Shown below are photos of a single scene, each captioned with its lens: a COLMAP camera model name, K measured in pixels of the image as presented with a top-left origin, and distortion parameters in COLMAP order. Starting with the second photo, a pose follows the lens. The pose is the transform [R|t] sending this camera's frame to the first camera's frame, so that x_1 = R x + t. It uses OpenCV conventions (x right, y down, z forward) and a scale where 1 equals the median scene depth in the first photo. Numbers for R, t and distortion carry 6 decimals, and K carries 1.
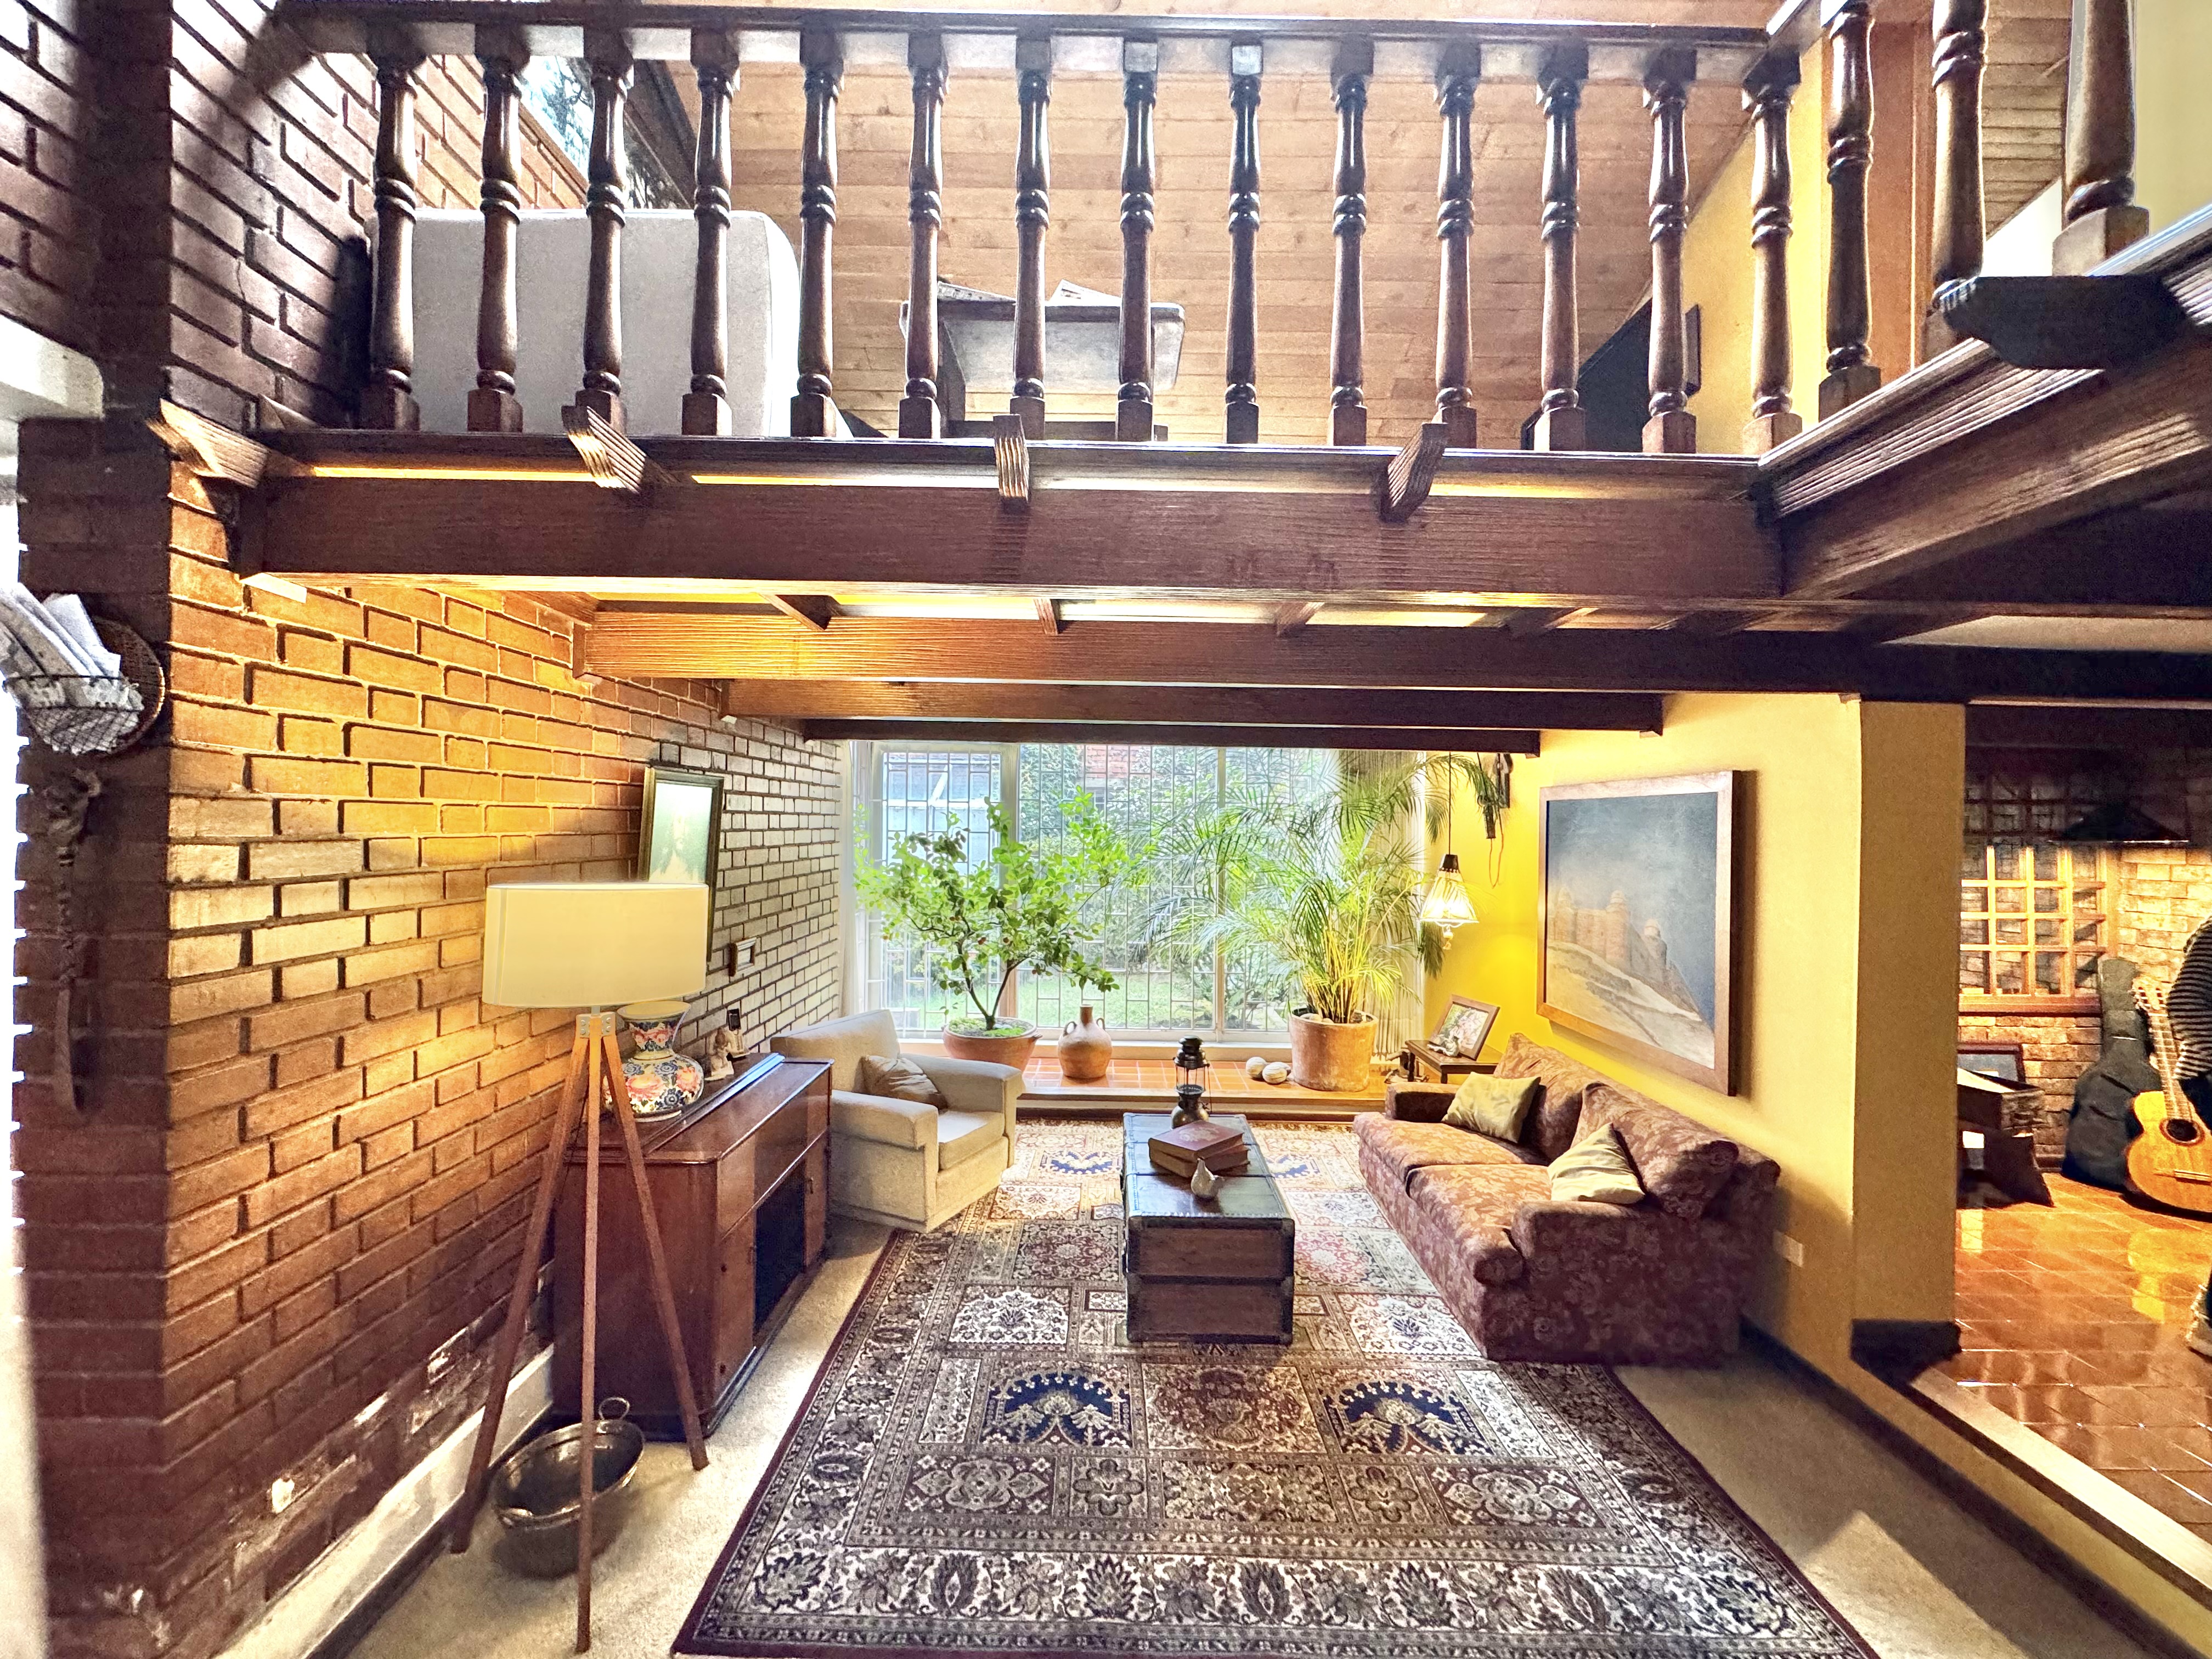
lens RADIAL K [[881.5, 0, 1105.8], [0, 881.5, 831.4], [0, 0, 1]] dist [-0.001761, 0.000283]
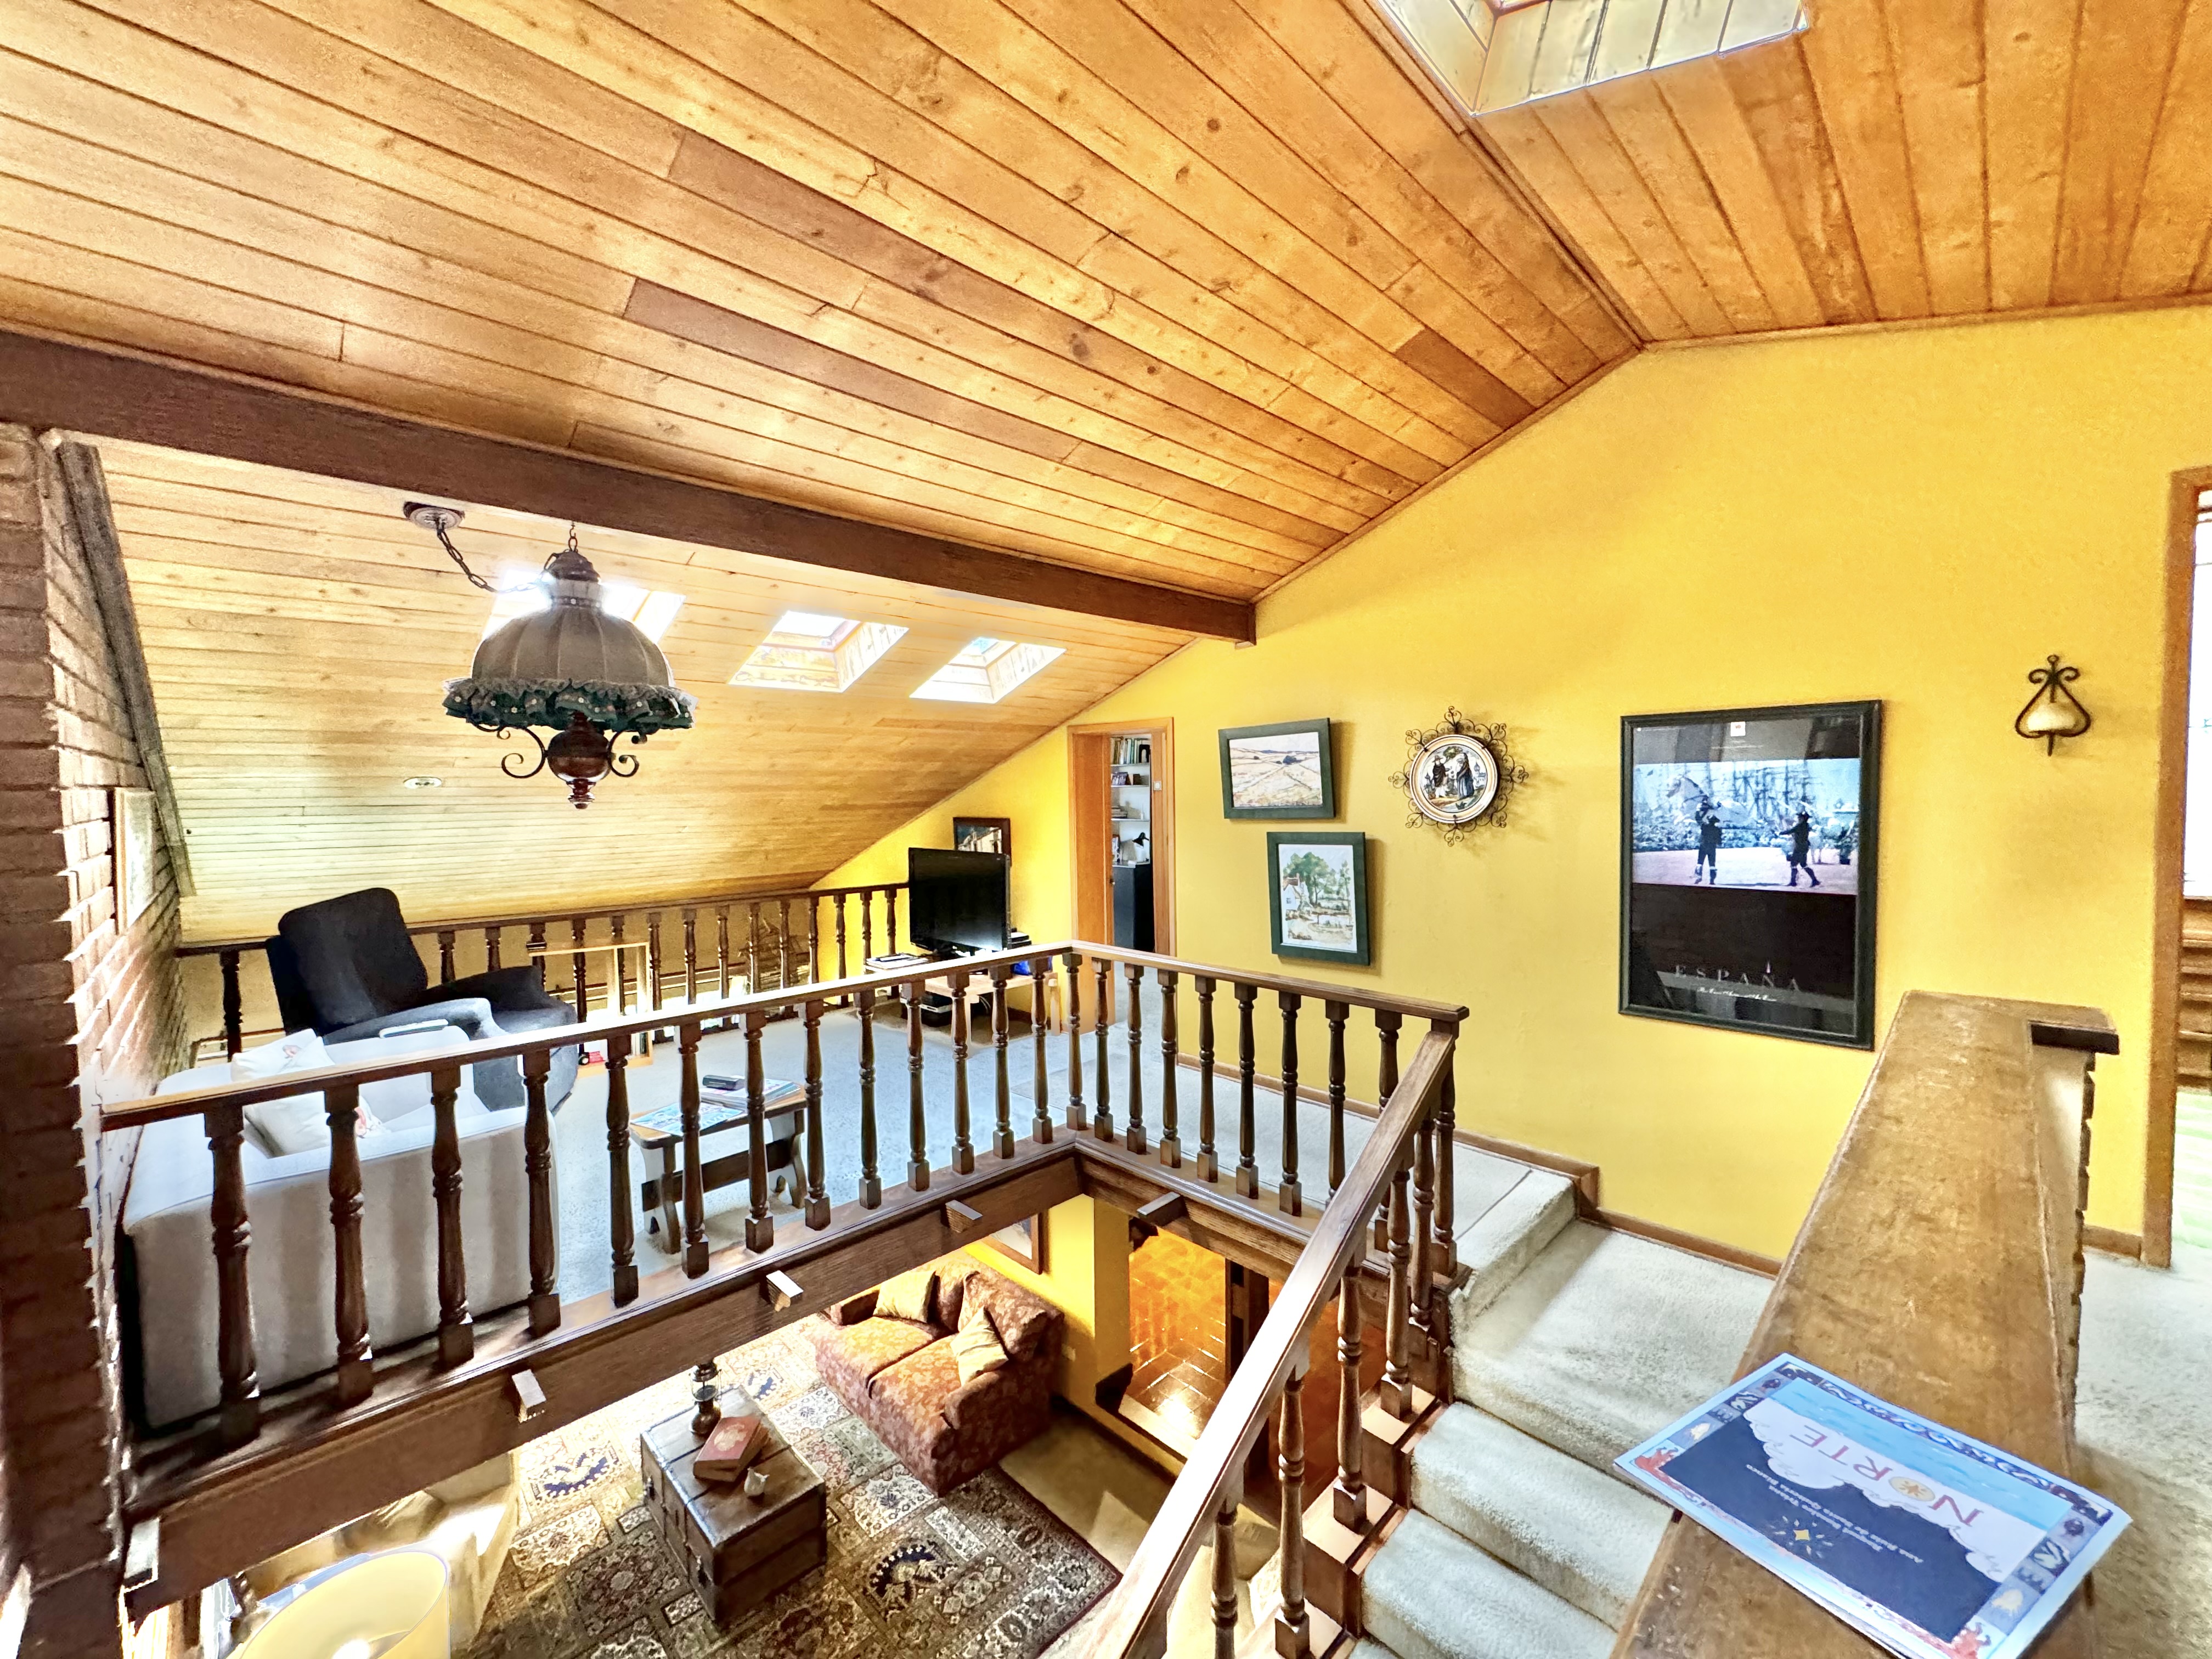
lens RADIAL K [[881.5, 0, 1110.5], [0, 881.5, 827.3], [0, 0, 1]] dist [-0.001761, 0.000283]
pose [[0.709929, -0.055211, 0.702106, -0.476317], [0.025588, 0.998286, 0.052629, -0.814057], [-0.703809, -0.019397, 0.710125, -0.437053]]
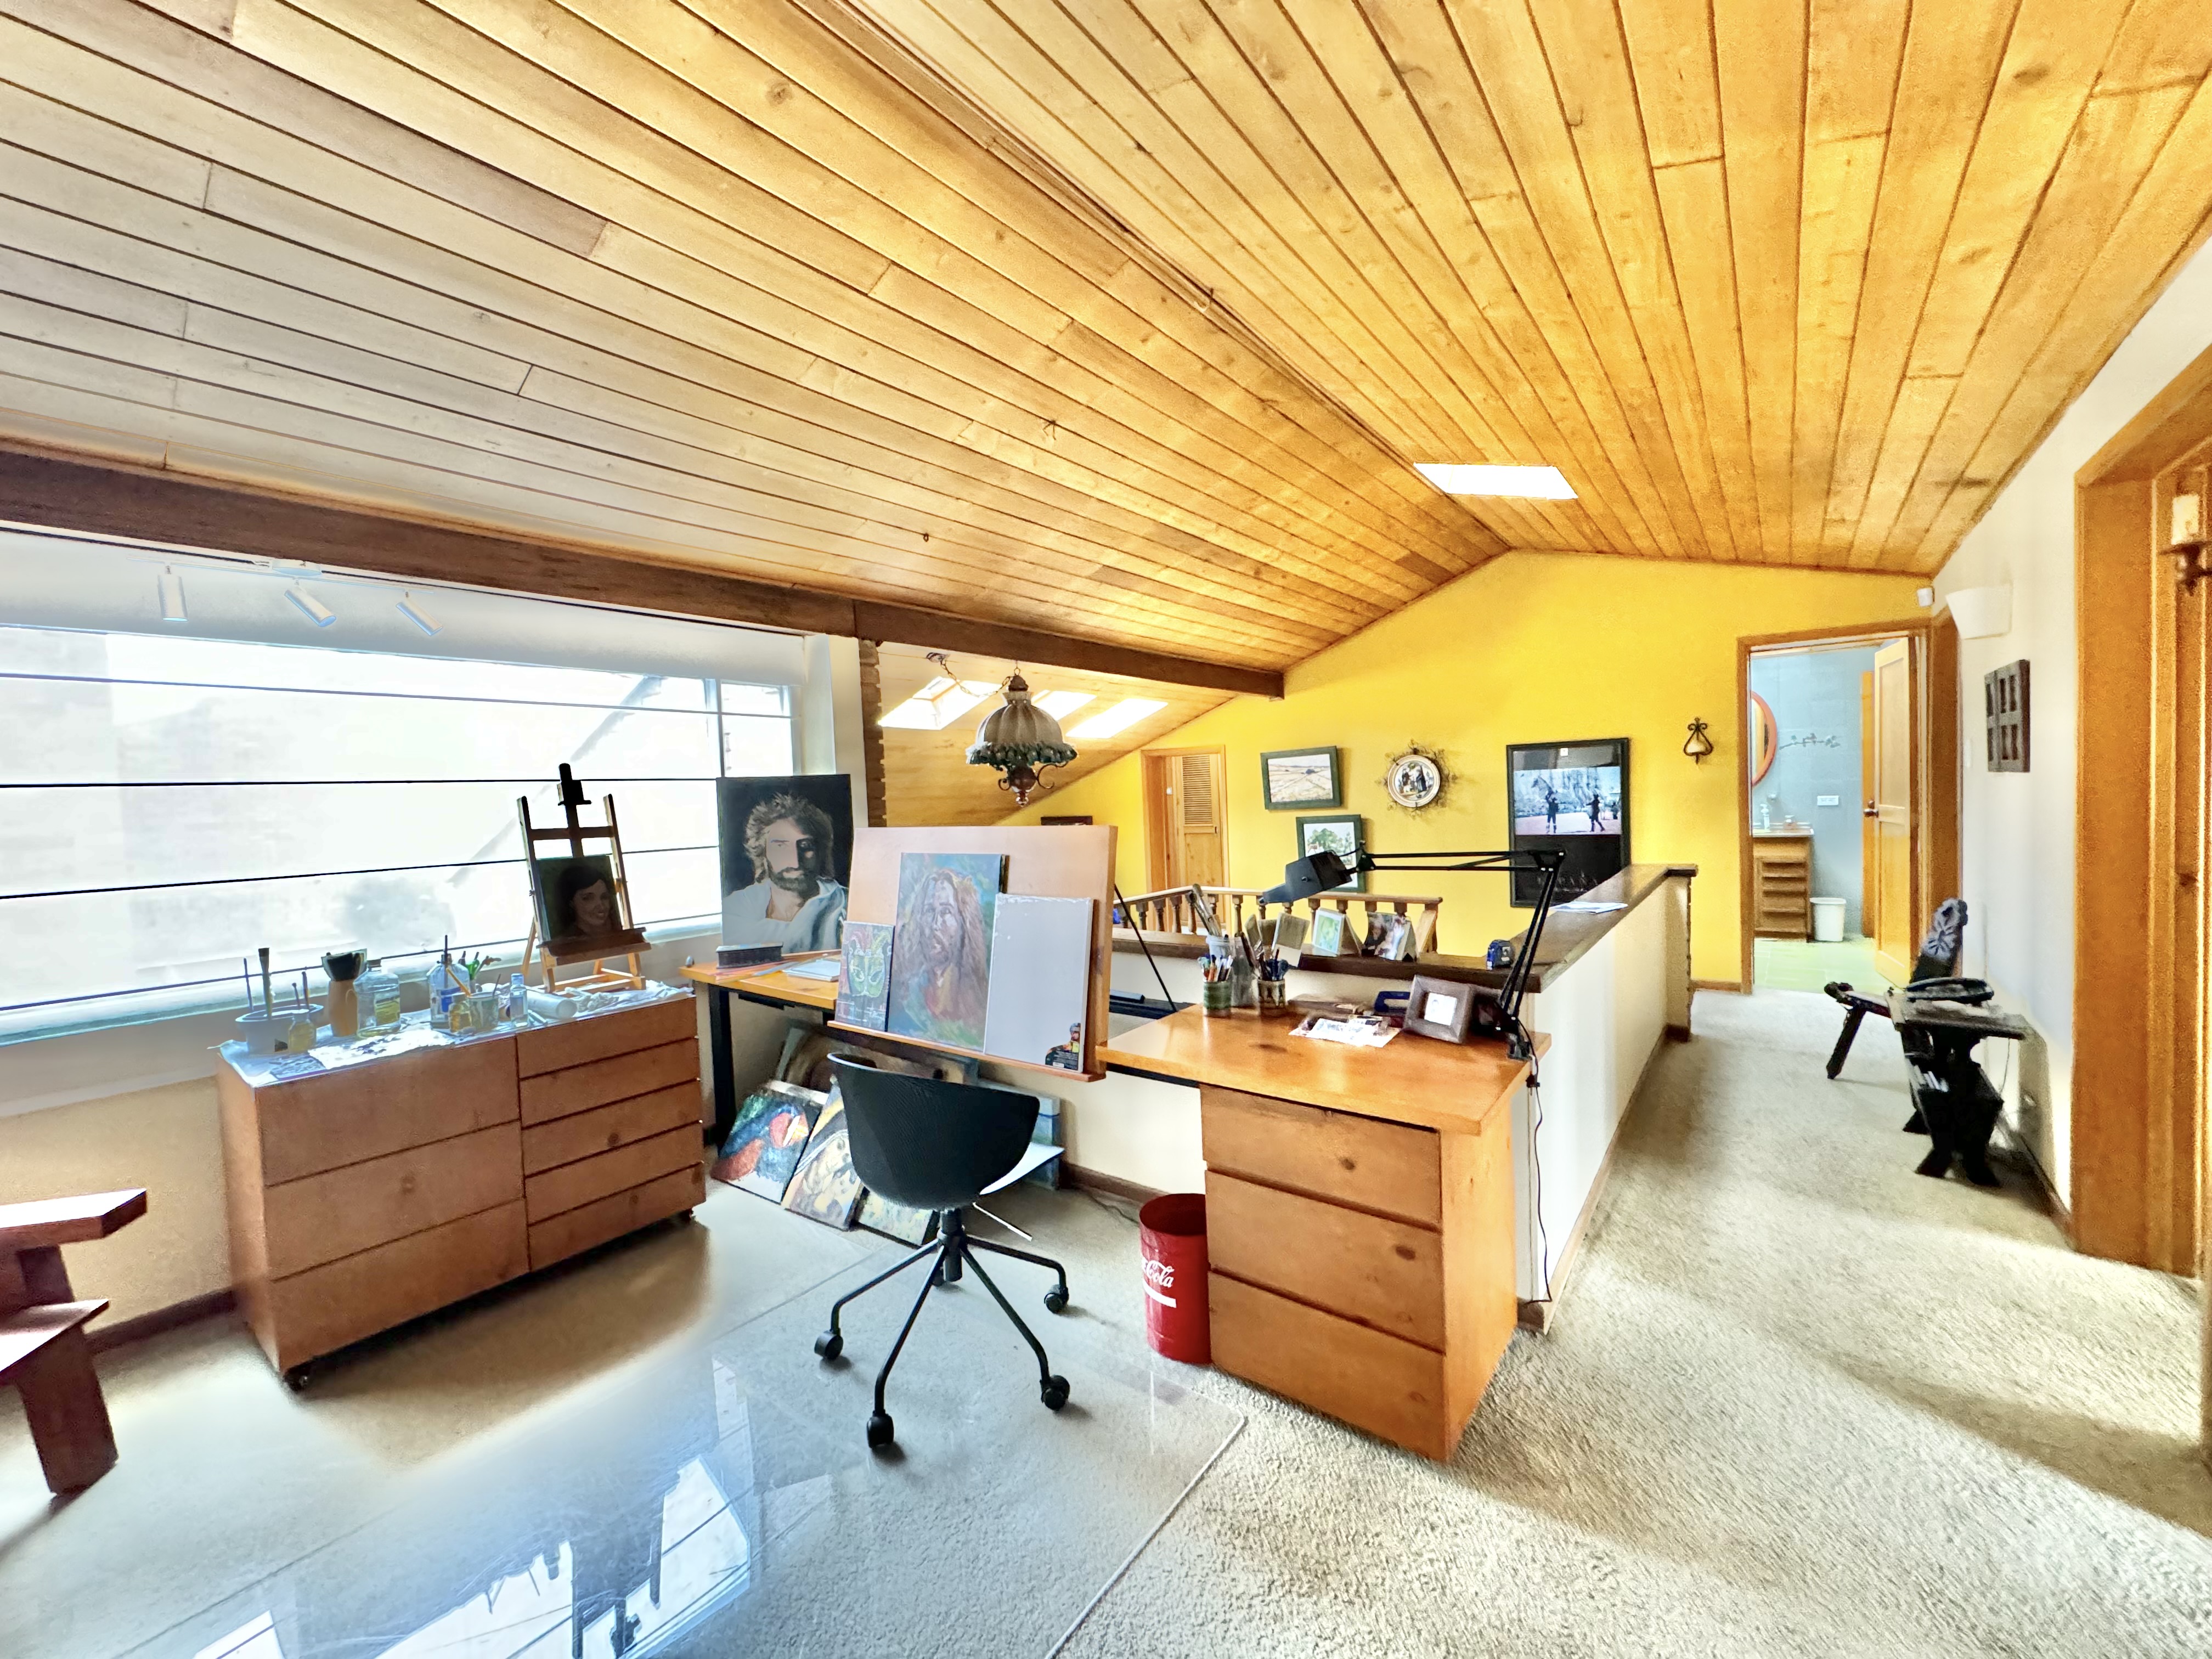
lens RADIAL K [[881.5, 0, 1110.5], [0, 881.5, 825.2], [0, 0, 1]] dist [-0.001761, 0.000283]
pose [[0.603950, -0.066145, 0.794273, -1.482952], [0.048608, 0.997752, 0.046130, -0.833506], [-0.795538, 0.010748, 0.605808, -0.616739]]
